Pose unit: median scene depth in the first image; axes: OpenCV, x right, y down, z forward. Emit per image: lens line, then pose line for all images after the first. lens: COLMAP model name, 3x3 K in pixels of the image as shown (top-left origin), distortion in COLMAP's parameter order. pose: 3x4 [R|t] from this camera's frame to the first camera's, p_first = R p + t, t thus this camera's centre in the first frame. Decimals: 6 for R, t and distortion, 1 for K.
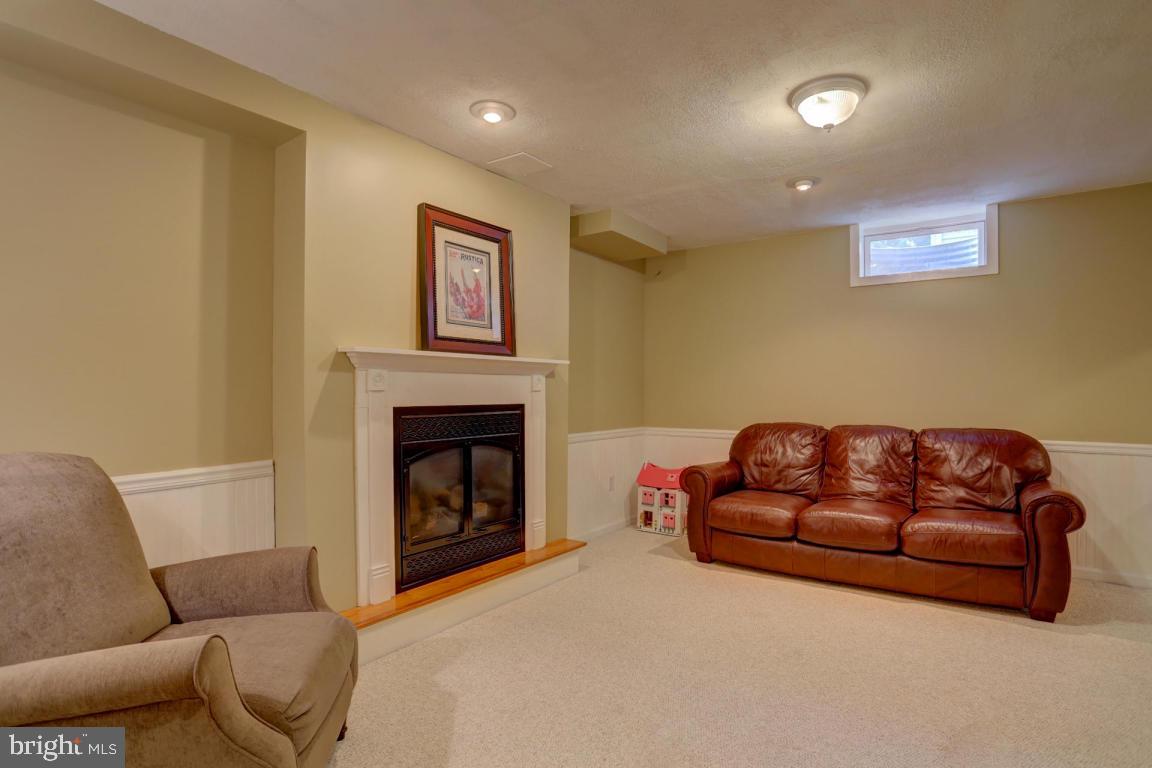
lens RADIAL K [[566.5, 0, 580.4], [0, 566.5, 388.8], [0, 0, 1]] dist [-0.076154, 0.032791]
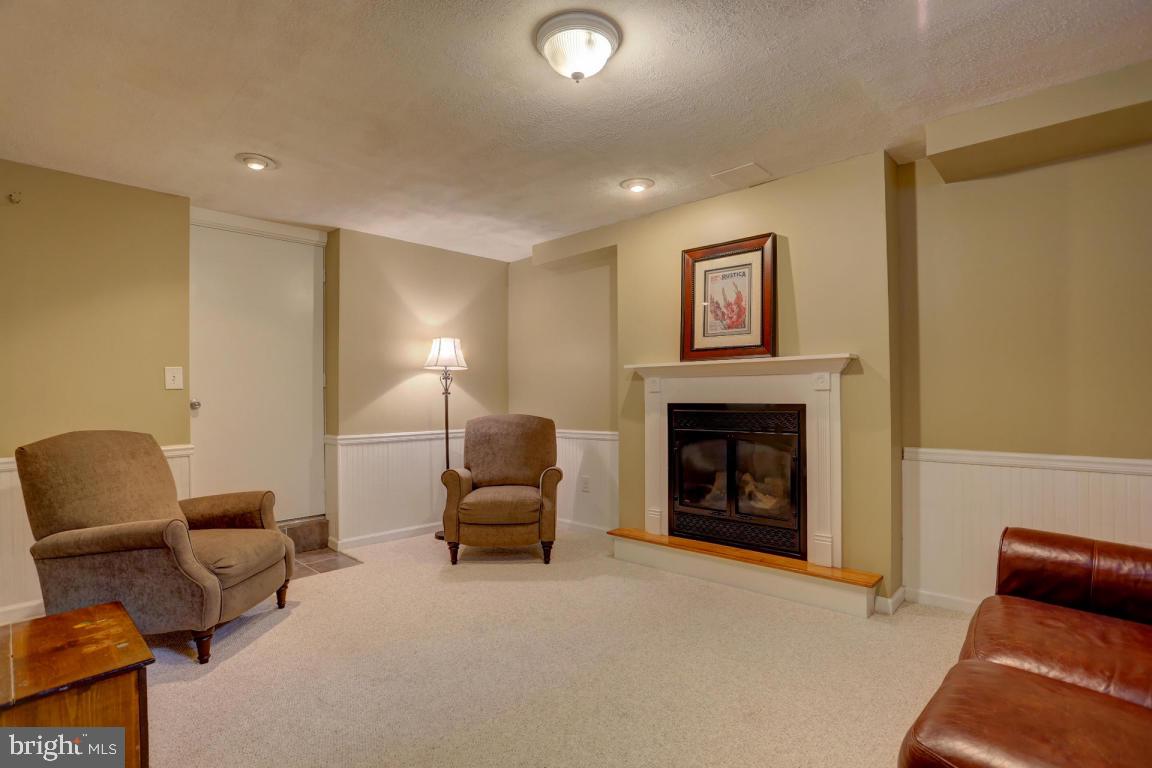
lens RADIAL K [[566.5, 0, 580.4], [0, 566.5, 388.8], [0, 0, 1]] dist [-0.076154, 0.032791]
pose [[-0.104389, -0.008996, -0.994496, 0.991722], [0.013899, 0.999848, -0.010503, 0.006698], [0.994439, -0.014919, -0.104248, 0.825572]]
